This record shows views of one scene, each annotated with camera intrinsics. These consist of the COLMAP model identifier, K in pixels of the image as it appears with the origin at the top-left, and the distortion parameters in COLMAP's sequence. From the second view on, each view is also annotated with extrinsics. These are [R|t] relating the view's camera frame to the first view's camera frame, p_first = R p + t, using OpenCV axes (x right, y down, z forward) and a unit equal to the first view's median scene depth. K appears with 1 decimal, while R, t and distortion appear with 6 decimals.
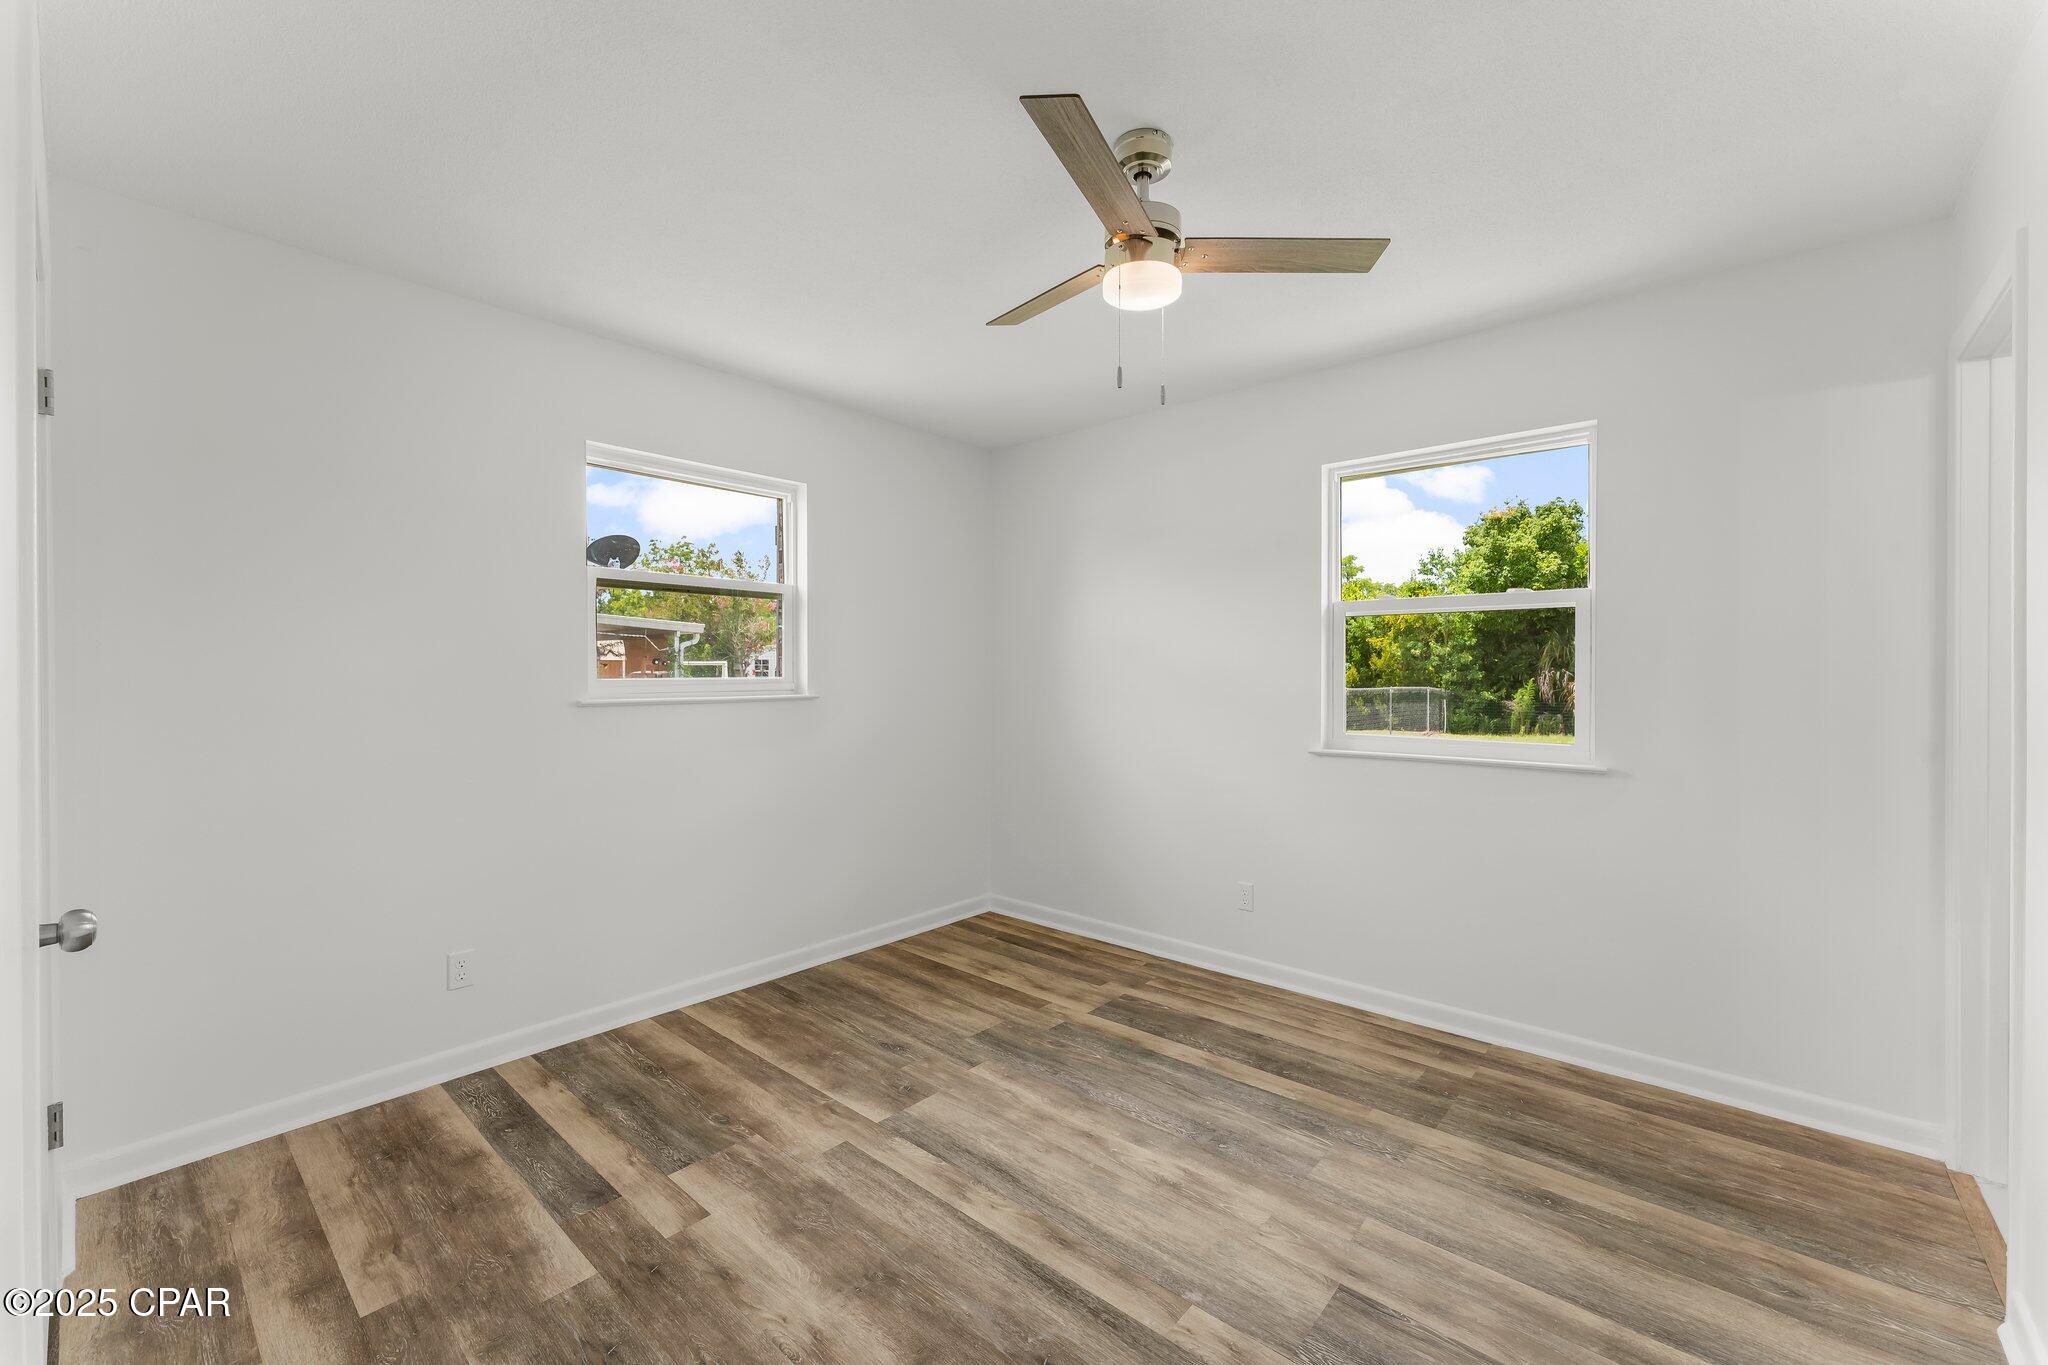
lens RADIAL K [[825.9, 0, 1033.3], [0, 825.9, 679.6], [0, 0, 1]] dist [0.000054, 0.000236]
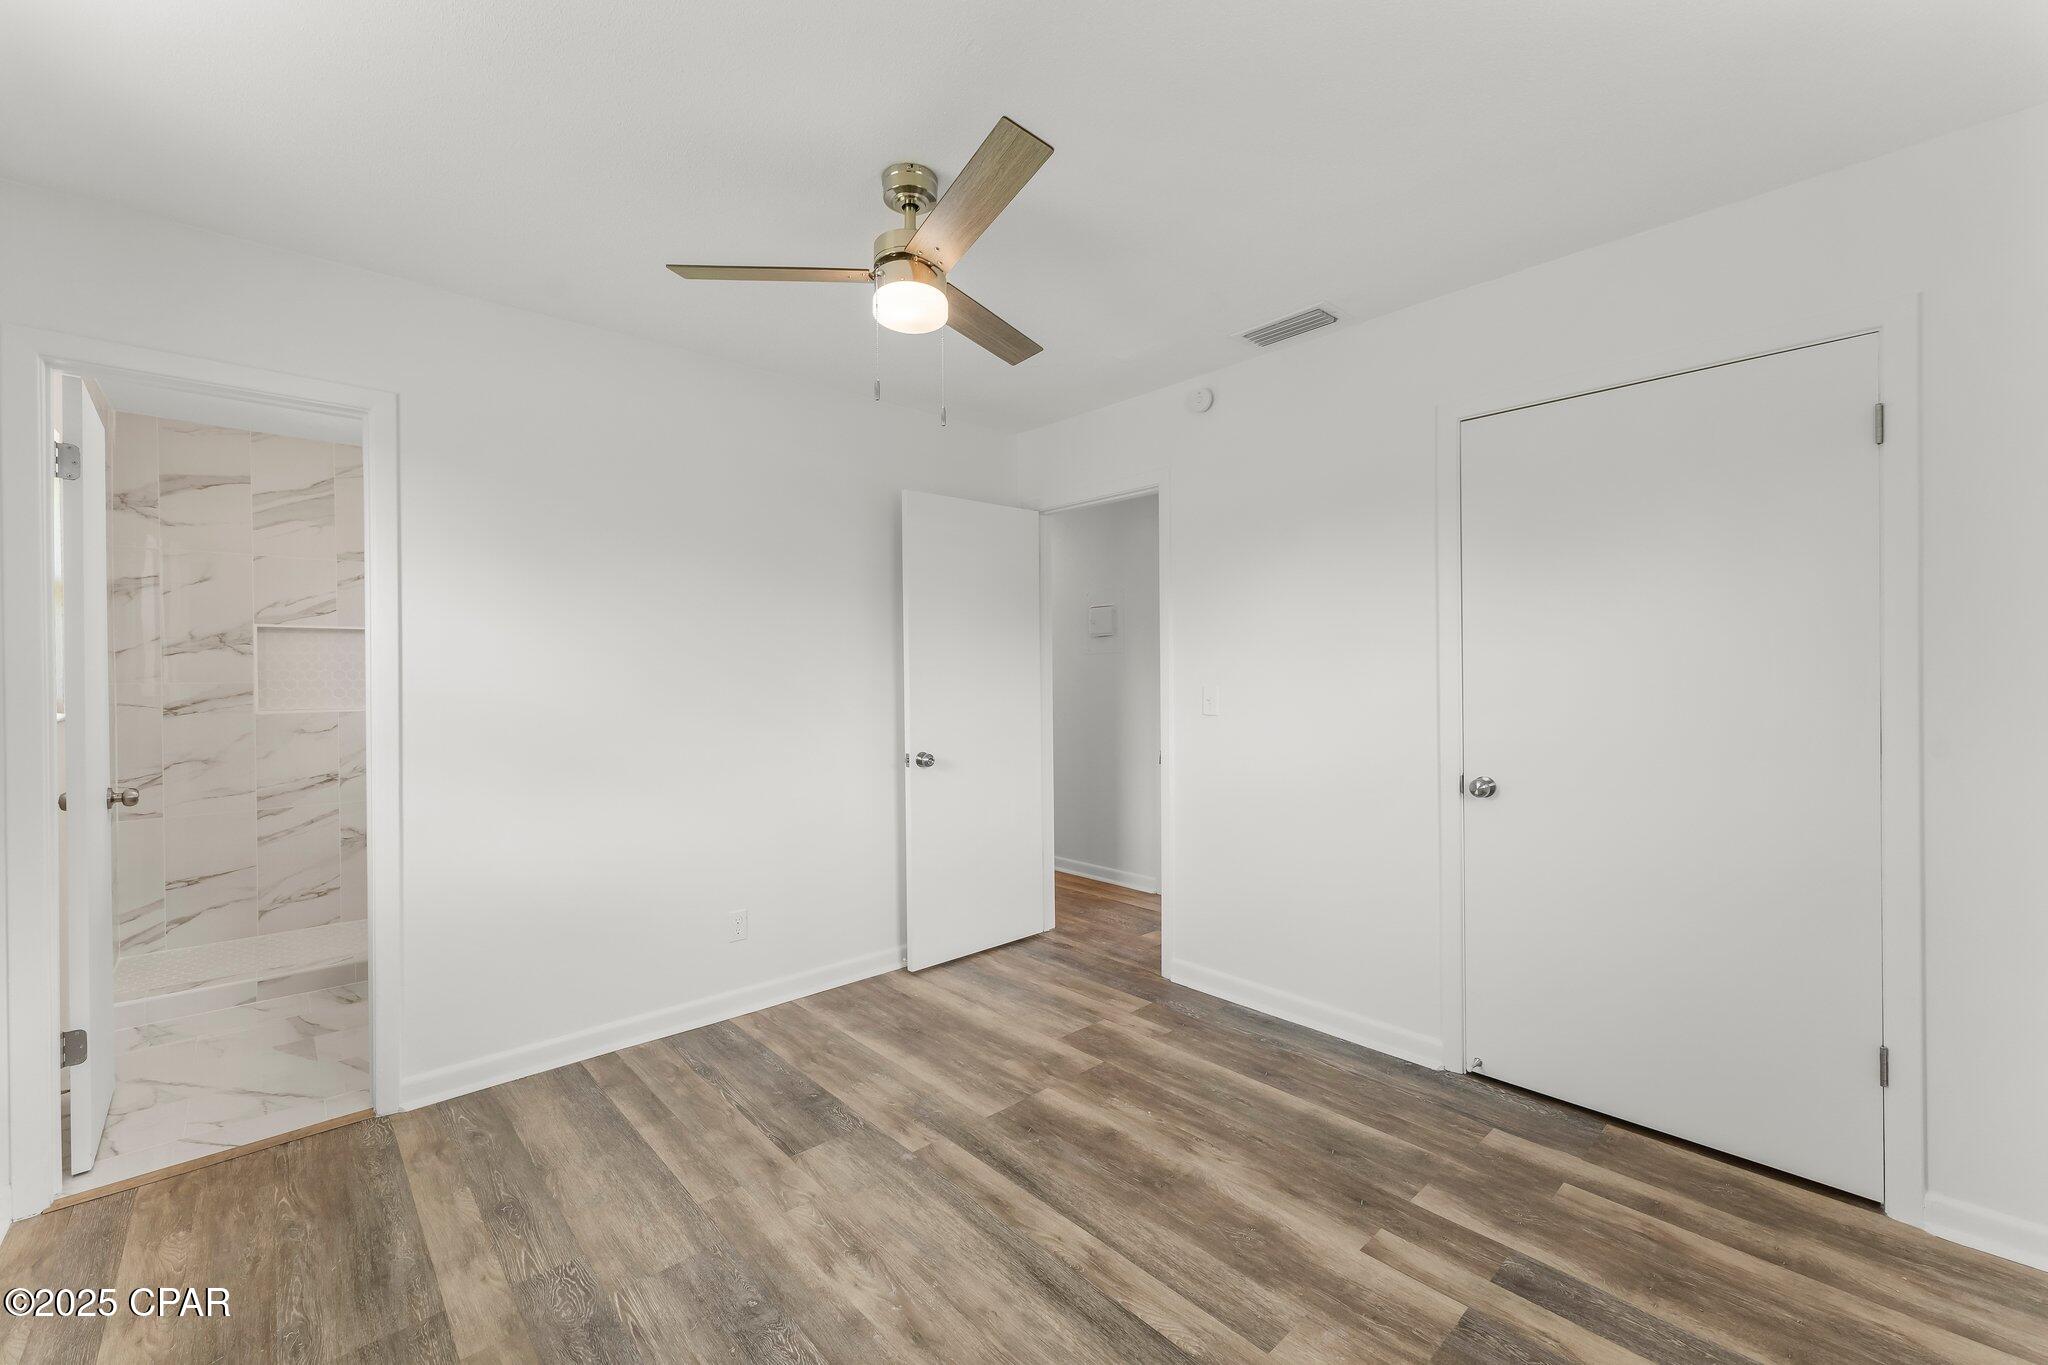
lens RADIAL K [[825.9, 0, 1033.3], [0, 825.9, 679.6], [0, 0, 1]] dist [0.000054, 0.000236]
pose [[-0.994028, 0.008331, 0.108809, -0.131055], [0.009878, 0.999858, 0.013683, -0.016635], [-0.108680, 0.014676, -0.993968, 1.986498]]
